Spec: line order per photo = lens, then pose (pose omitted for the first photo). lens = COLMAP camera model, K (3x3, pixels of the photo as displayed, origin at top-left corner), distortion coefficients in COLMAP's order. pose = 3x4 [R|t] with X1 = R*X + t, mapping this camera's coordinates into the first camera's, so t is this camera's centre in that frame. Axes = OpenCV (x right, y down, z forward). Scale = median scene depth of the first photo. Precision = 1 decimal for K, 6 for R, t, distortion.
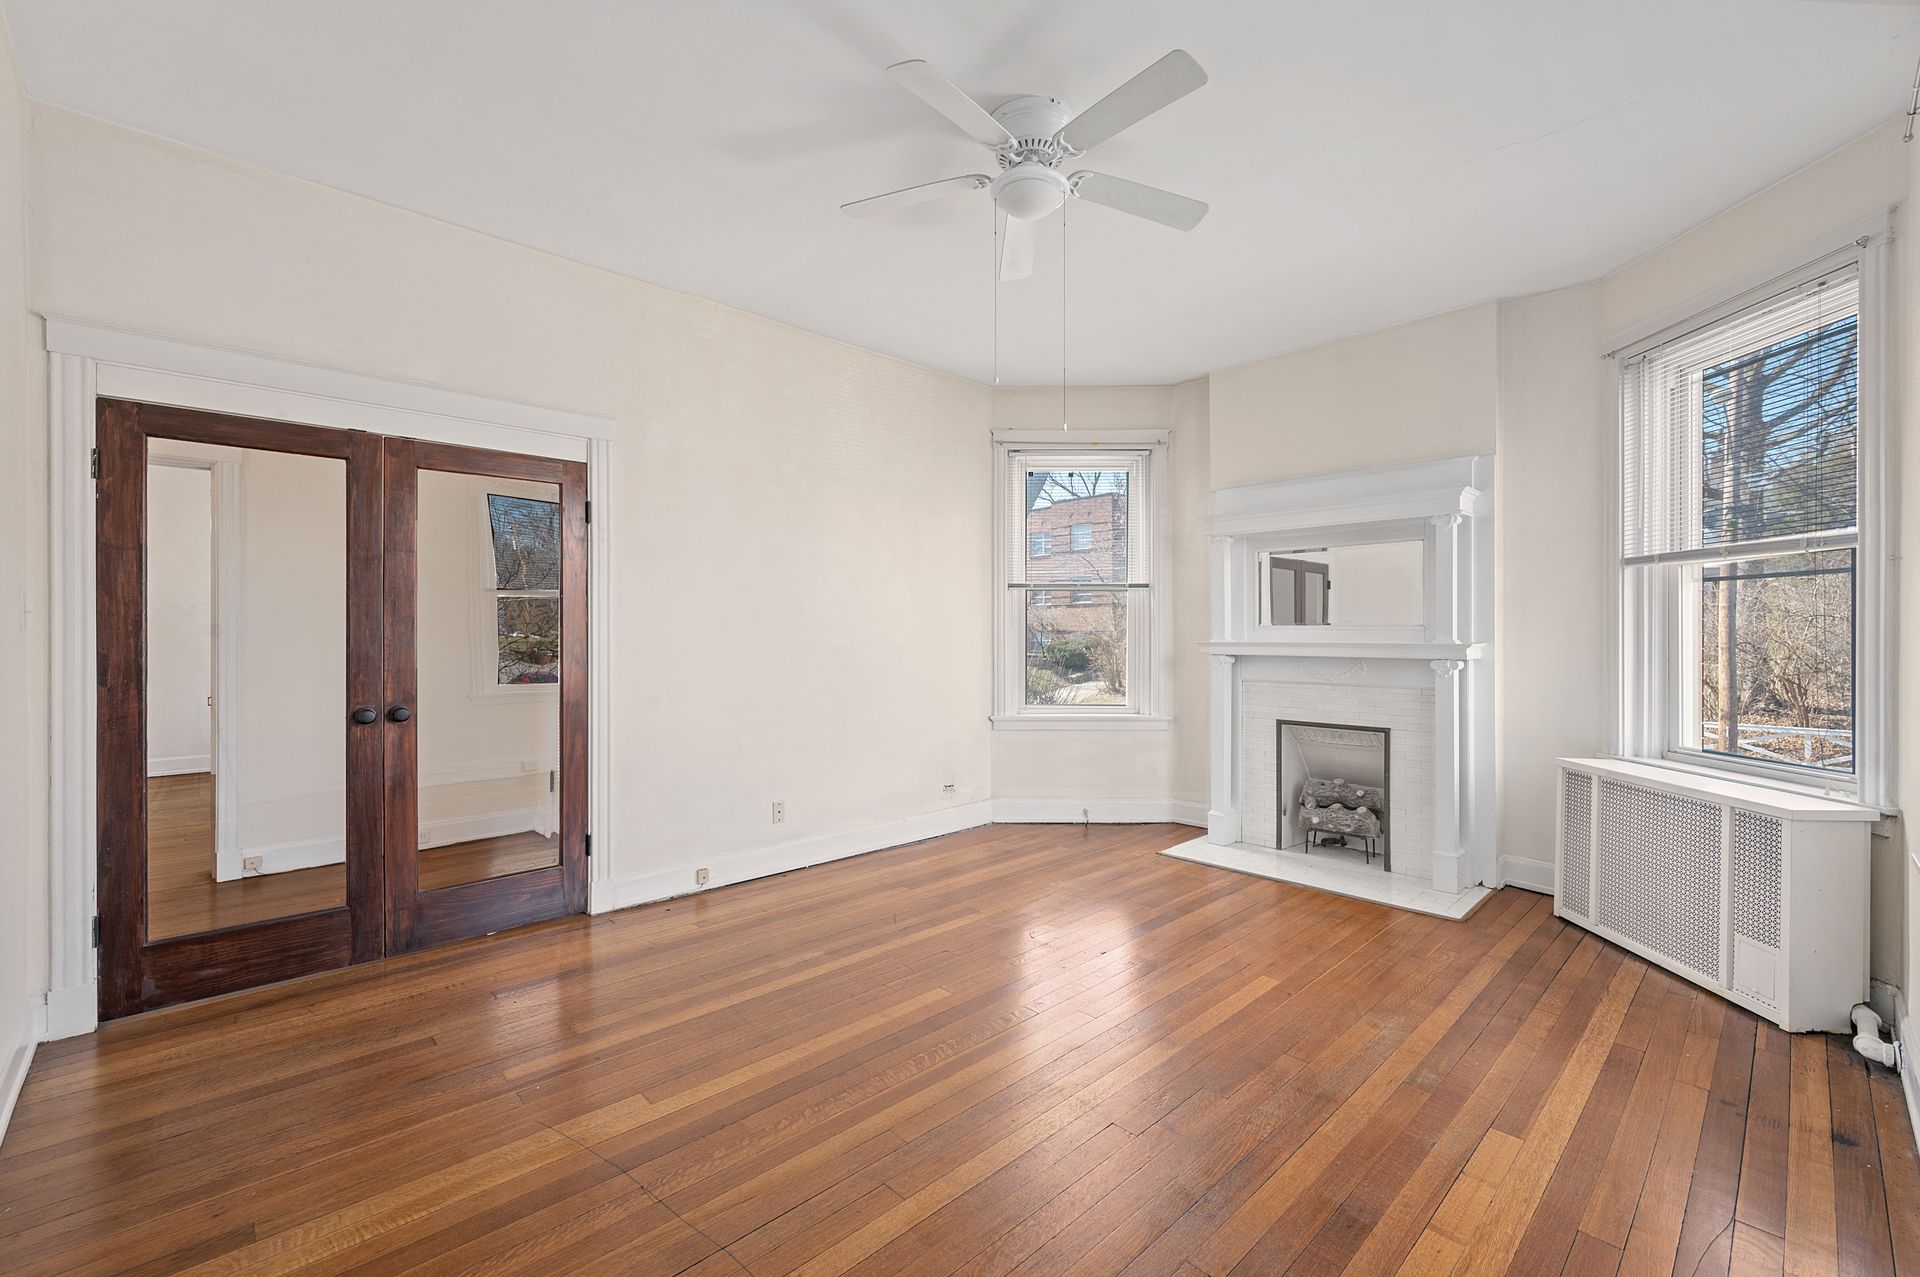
lens RADIAL K [[761.4, 0, 954.6], [0, 761.4, 627.8], [0, 0, 1]] dist [0.000107, 0.000057]
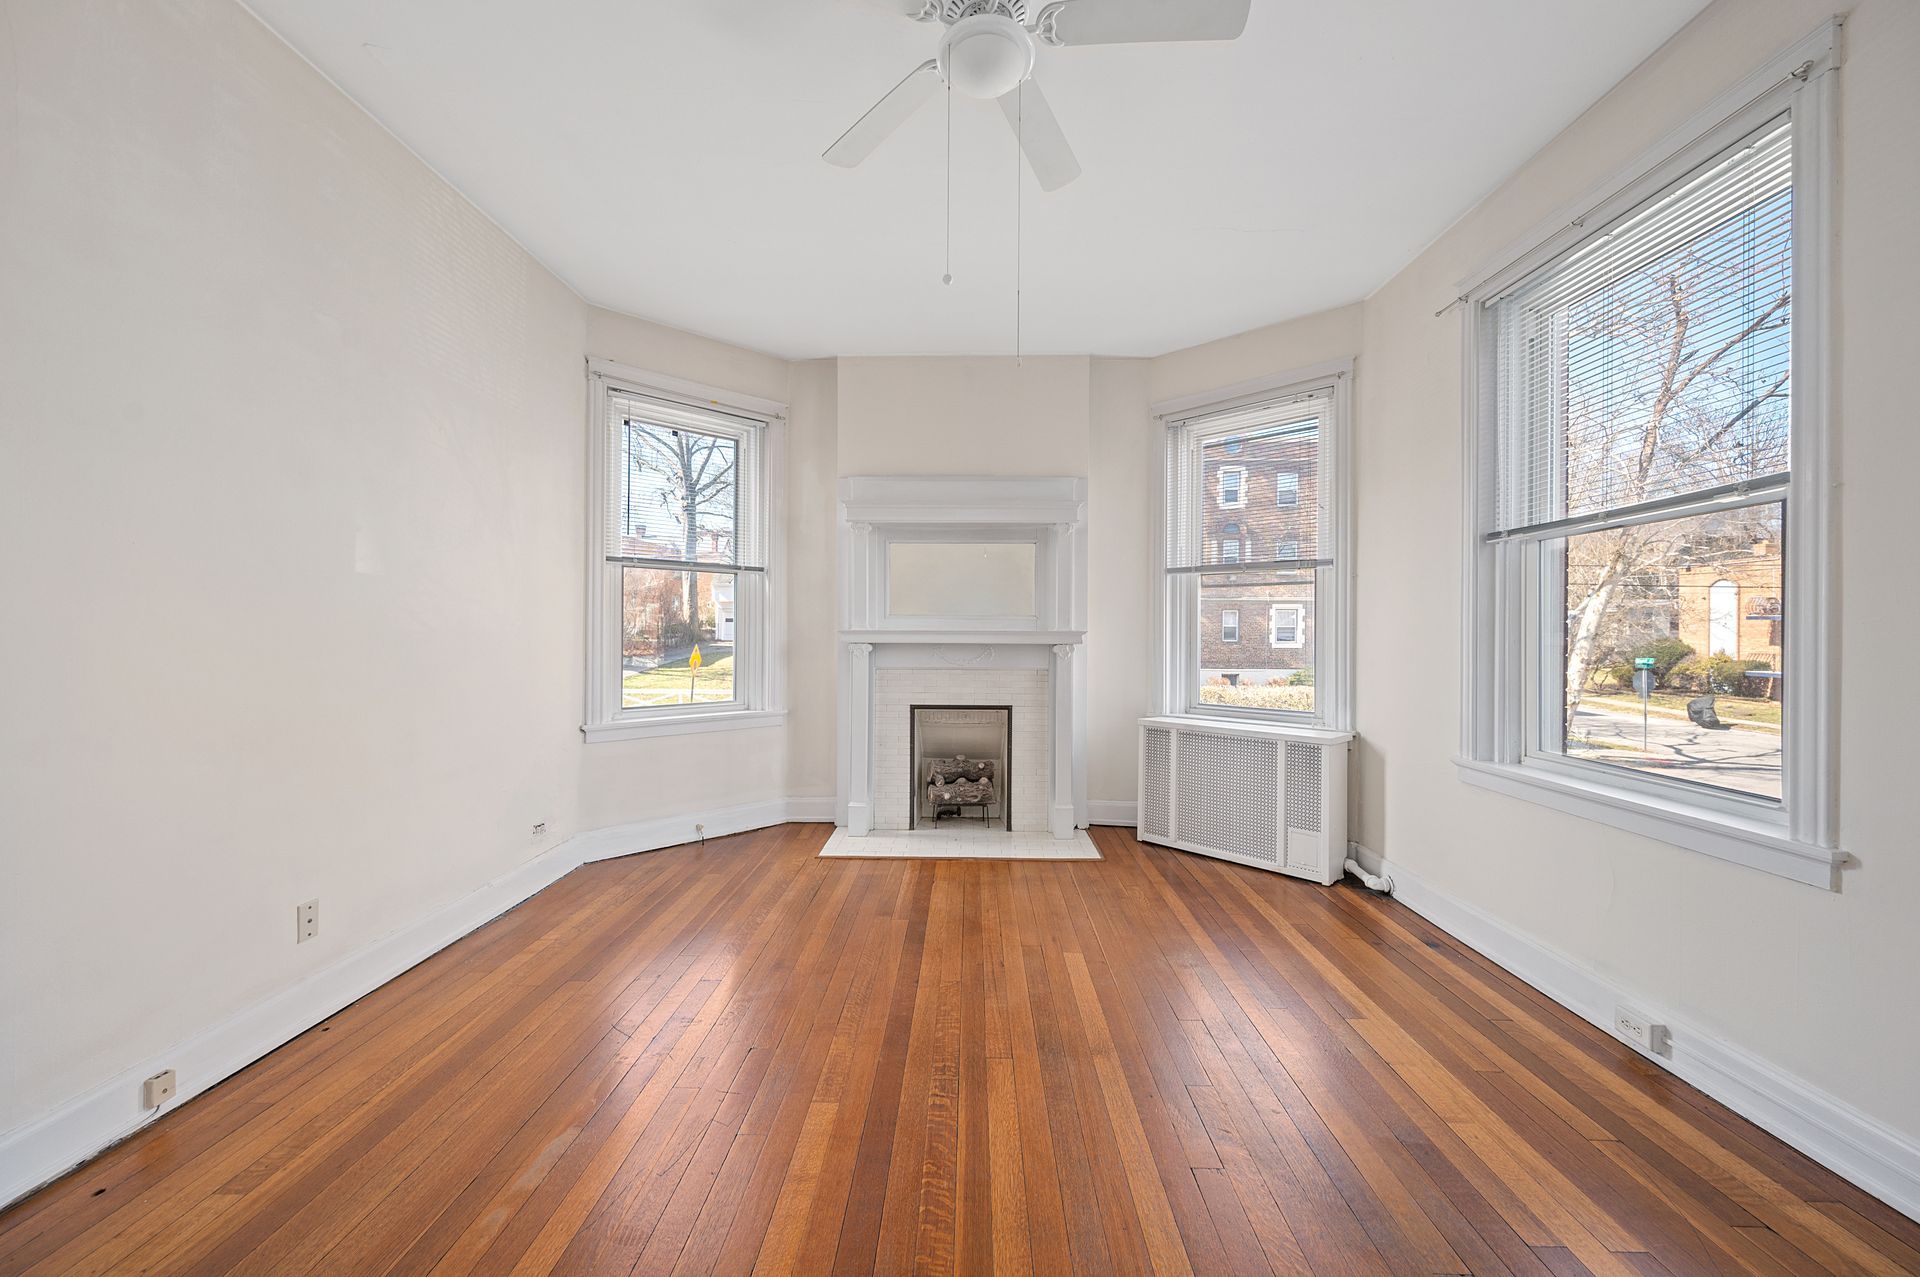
lens RADIAL K [[738.2, 0, 958.1], [0, 738.2, 625.7], [0, 0, 1]] dist [-0.000314, -0.000117]
pose [[0.723861, 0.009688, 0.689878, -0.246111], [-0.011522, 0.999932, -0.001953, 0.014906], [-0.689850, -0.006535, 0.723923, 0.247744]]
